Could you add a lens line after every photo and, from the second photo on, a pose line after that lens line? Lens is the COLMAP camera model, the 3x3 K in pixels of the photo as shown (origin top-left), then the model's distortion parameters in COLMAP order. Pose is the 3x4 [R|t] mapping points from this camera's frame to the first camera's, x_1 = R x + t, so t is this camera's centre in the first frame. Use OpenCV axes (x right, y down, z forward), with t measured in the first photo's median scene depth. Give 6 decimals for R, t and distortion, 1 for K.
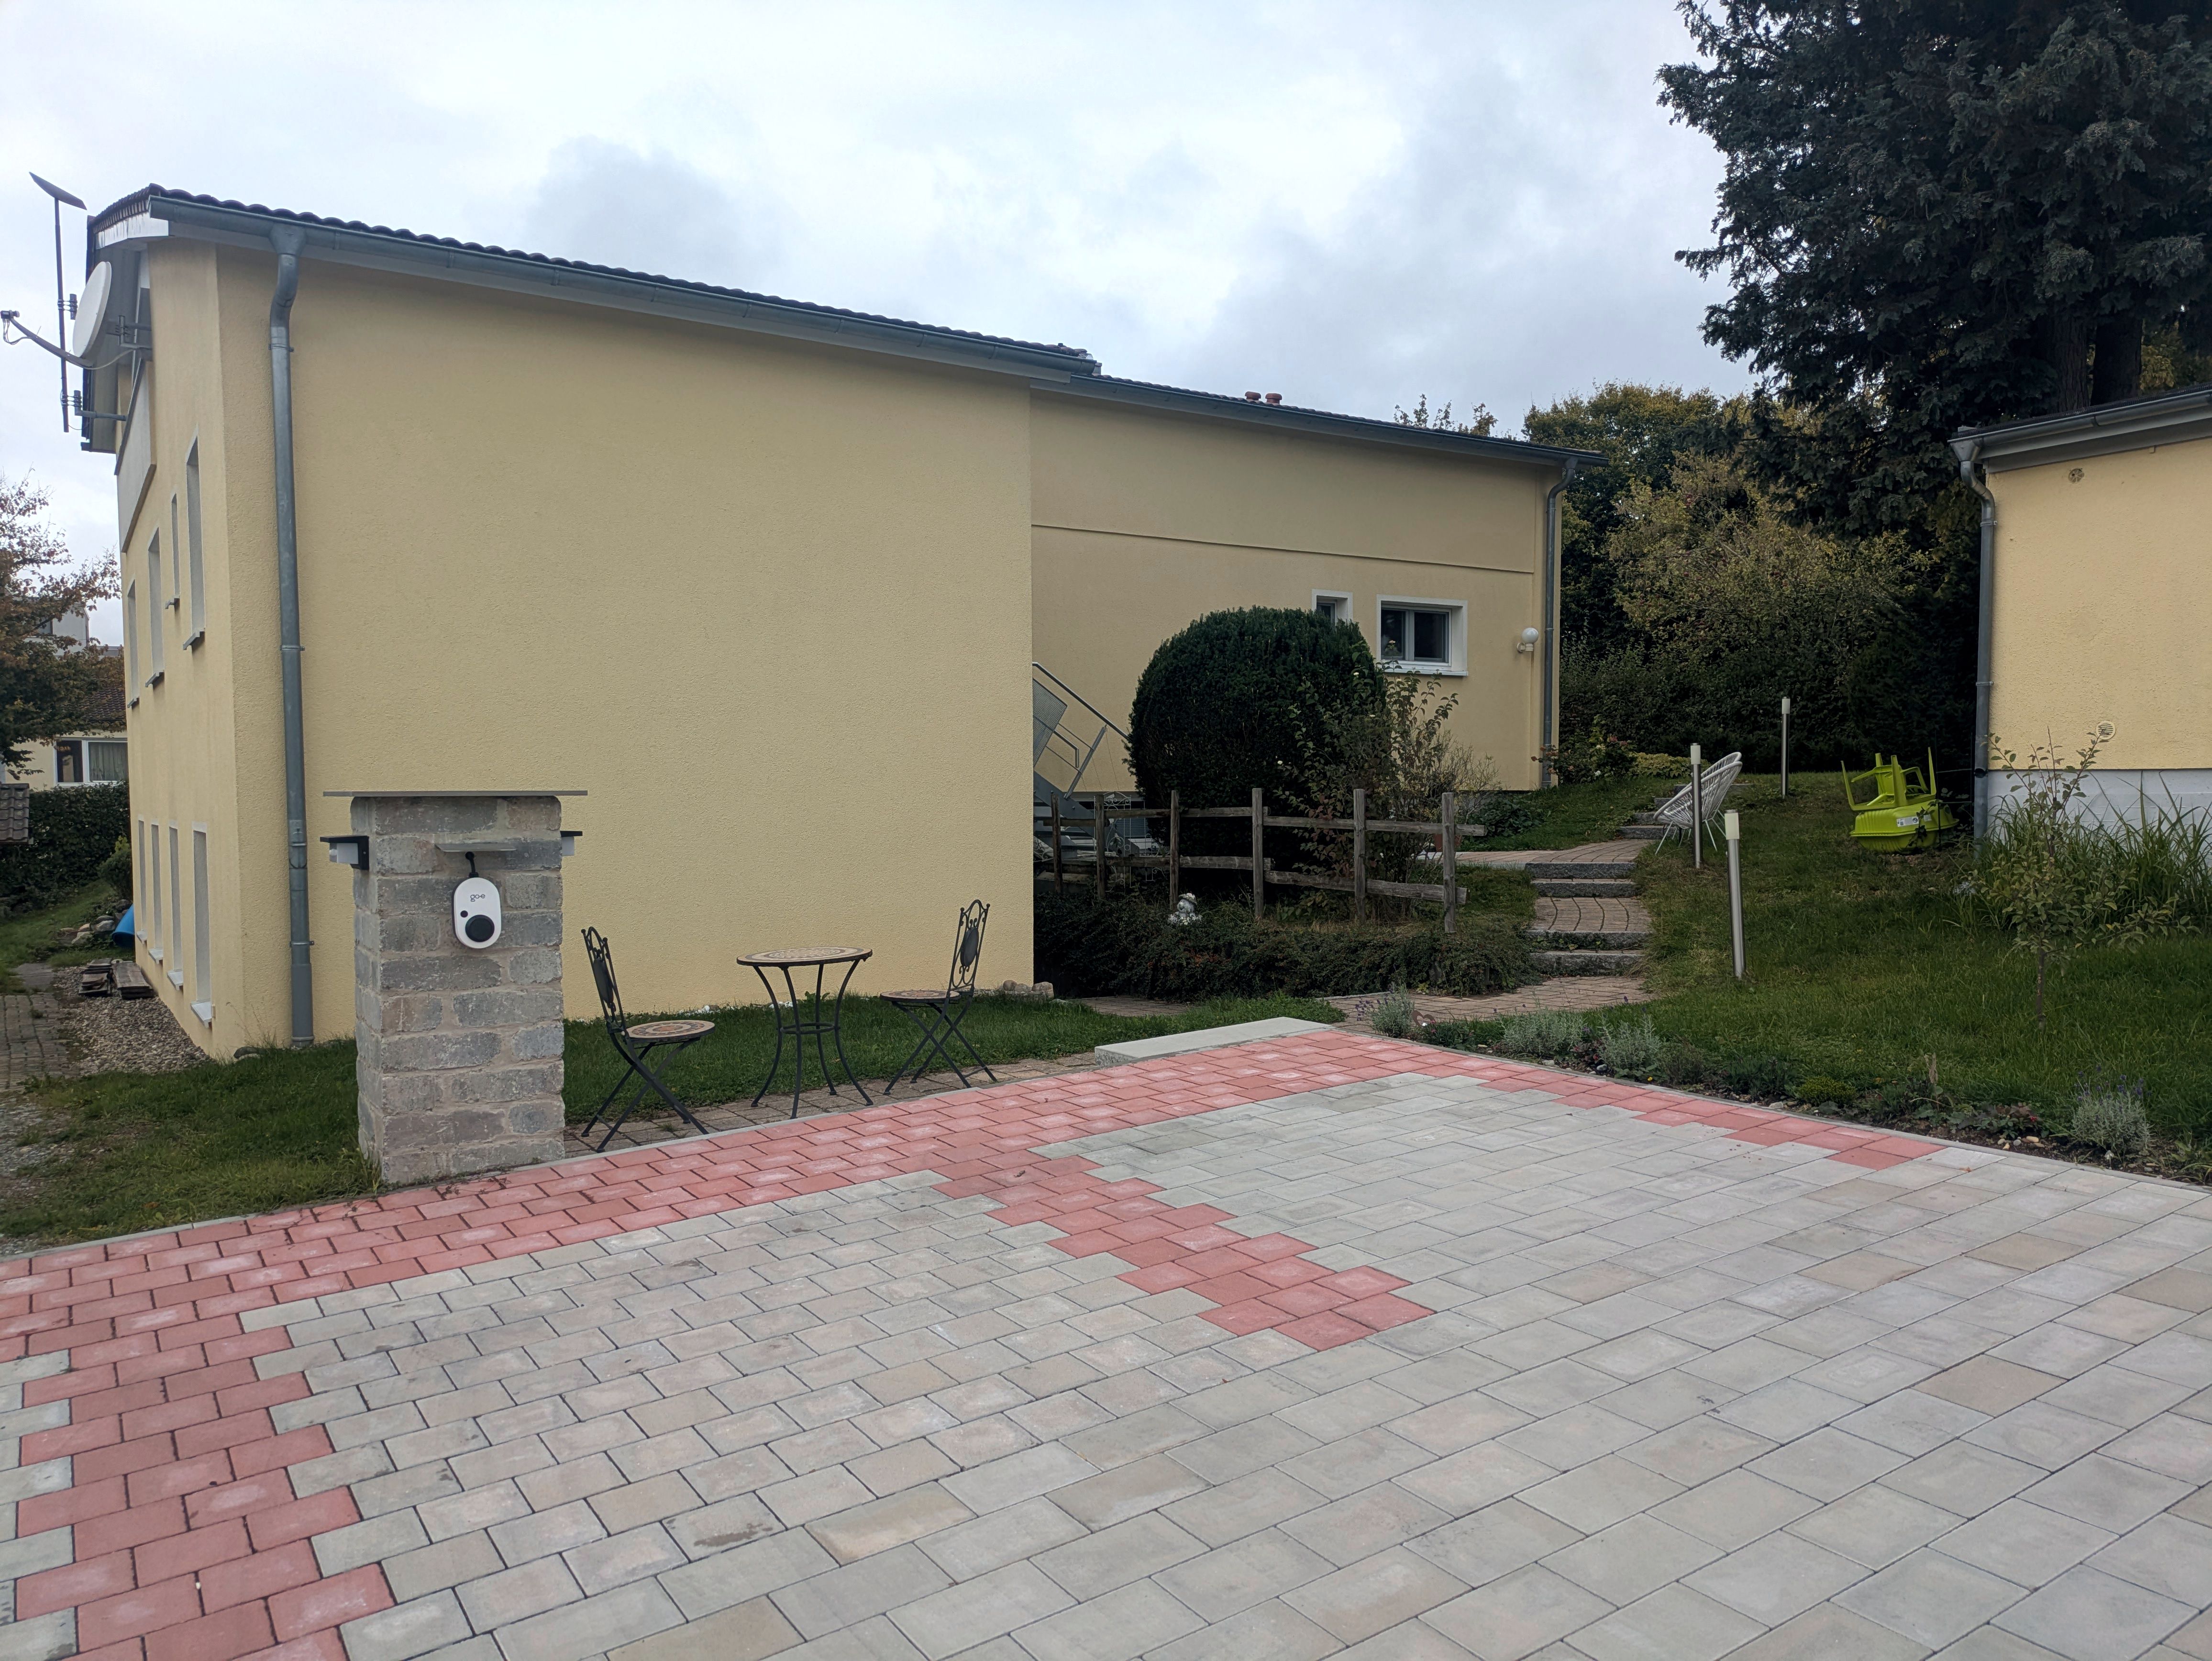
lens RADIAL K [[1609.5, 0, 1110.4], [0, 1609.5, 843.9], [0, 0, 1]] dist [0.044711, -0.007586]
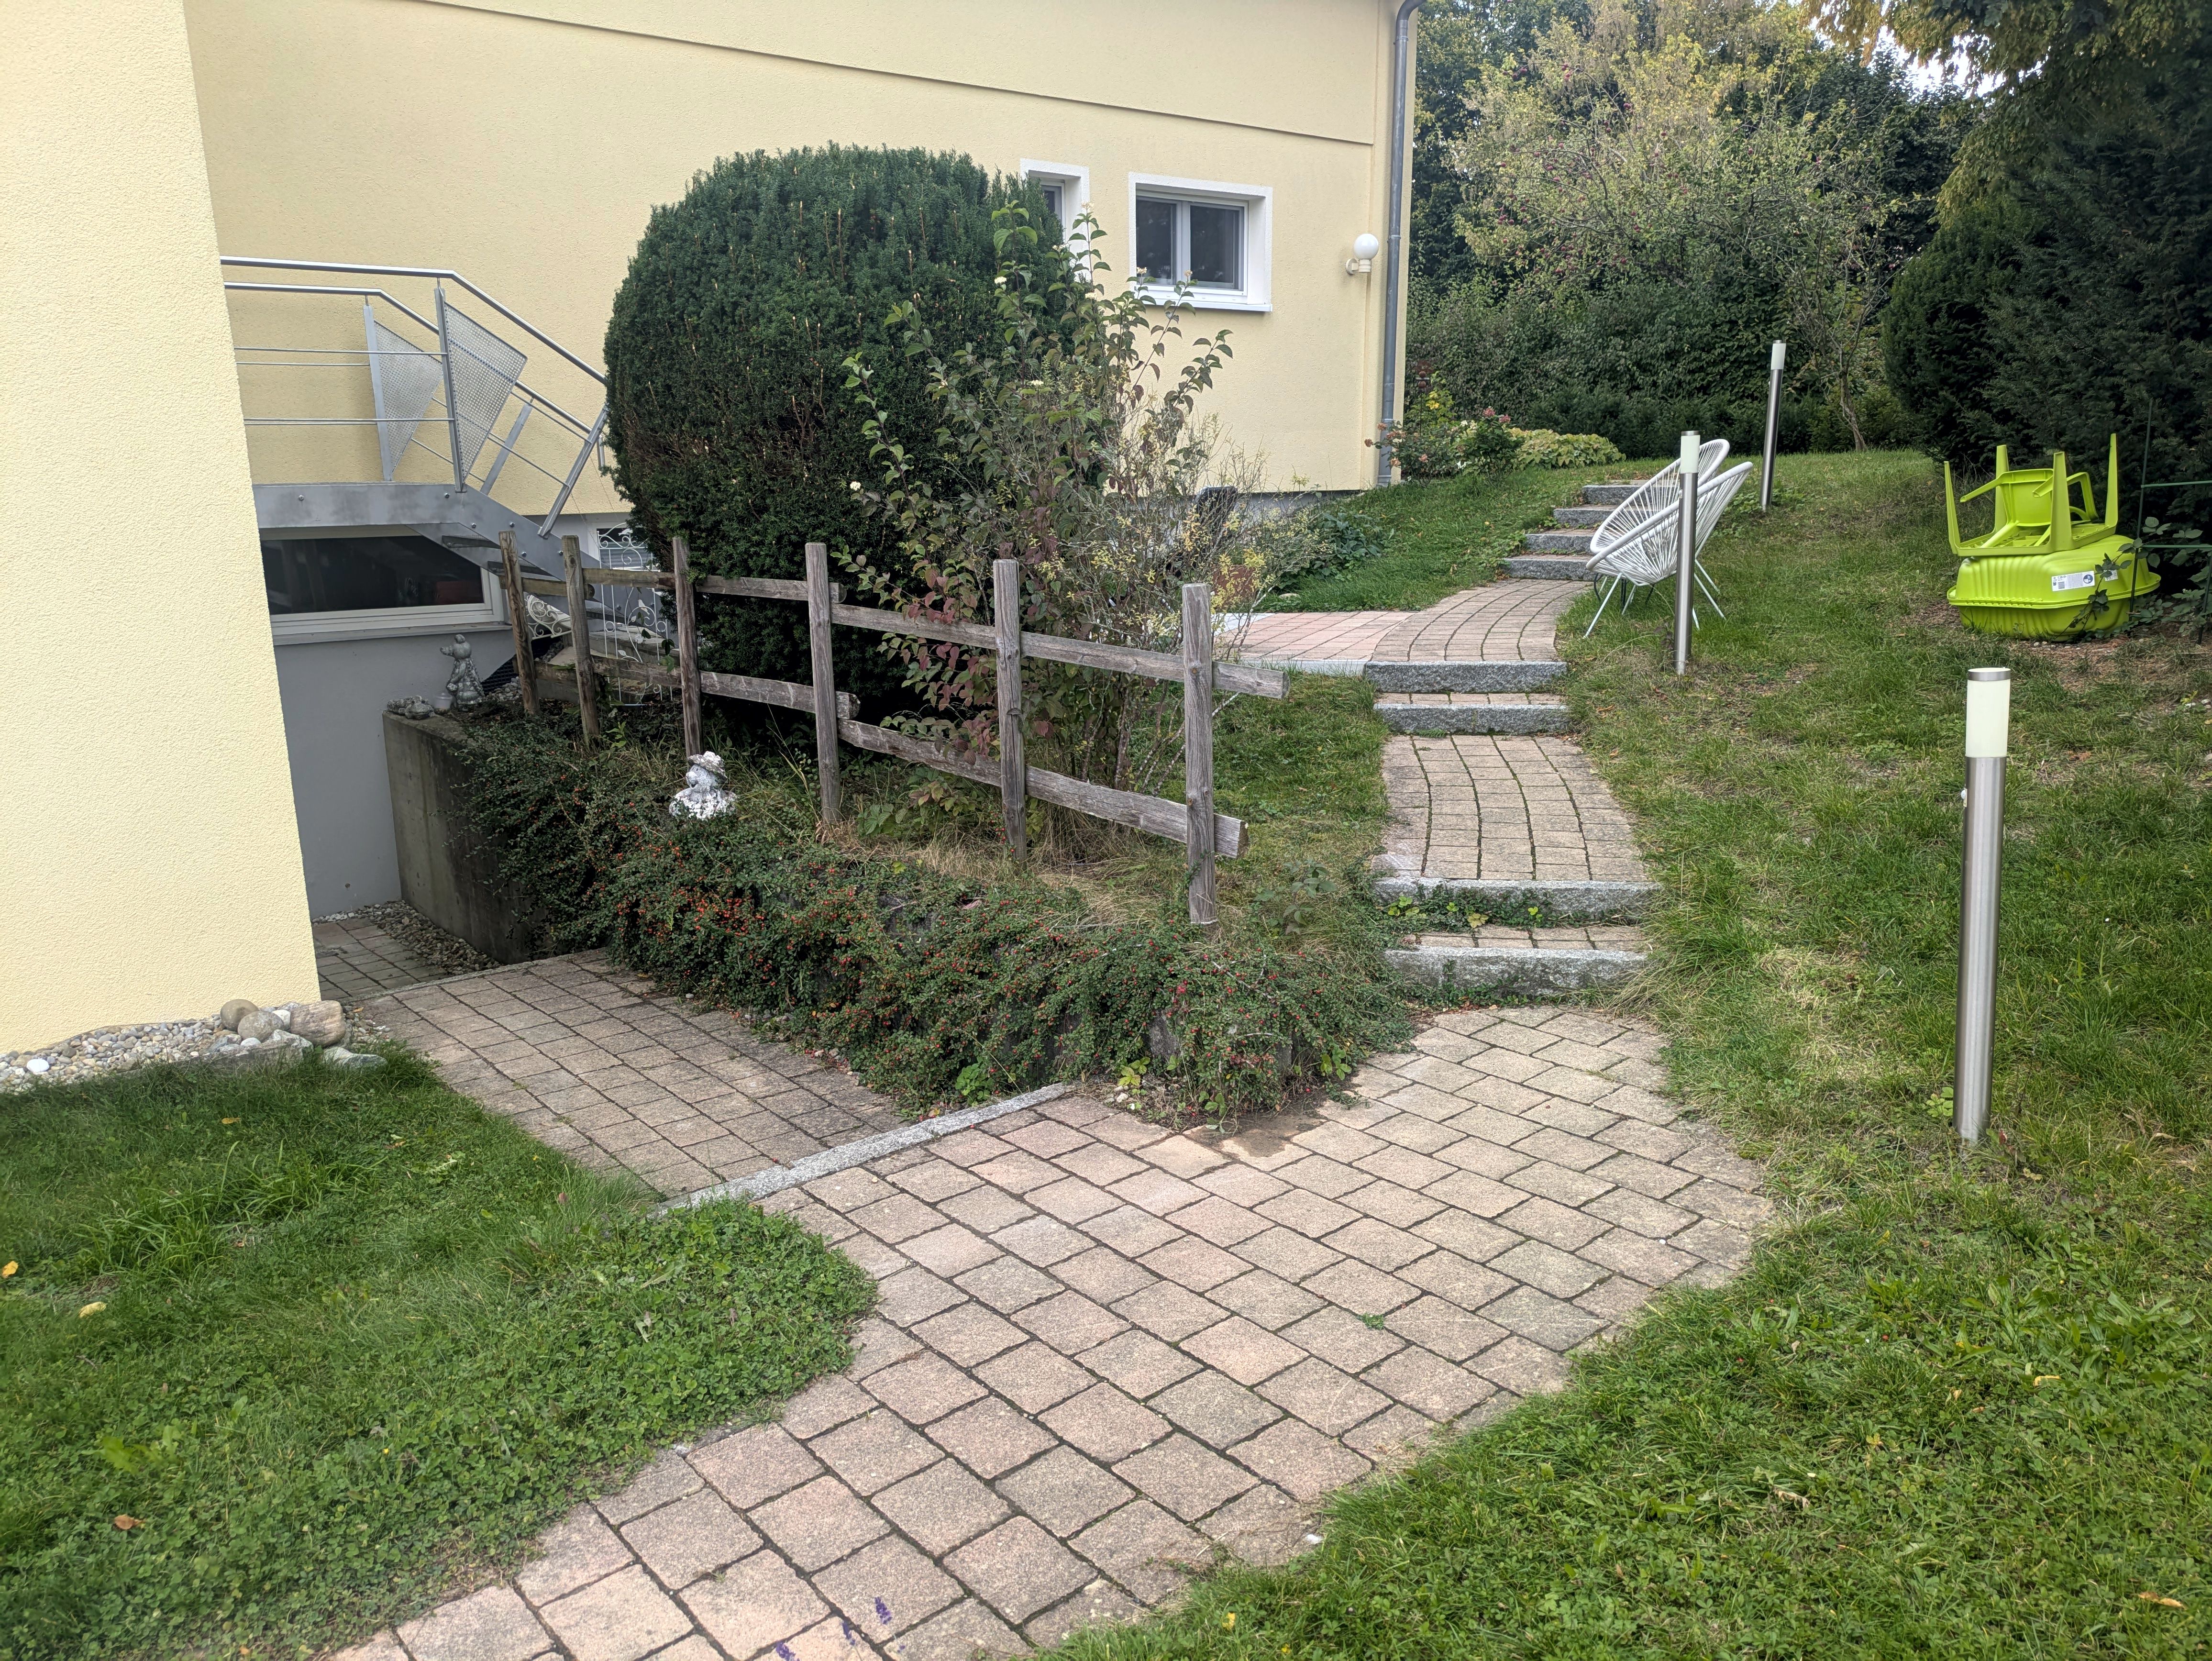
lens RADIAL K [[1609.5, 0, 1110.4], [0, 1609.5, 843.9], [0, 0, 1]] dist [0.044711, -0.007586]
pose [[0.993405, -0.035776, 0.108935, 0.129465], [0.012892, 0.978904, 0.203915, -0.046175], [-0.113932, -0.201166, 0.972909, 0.546602]]
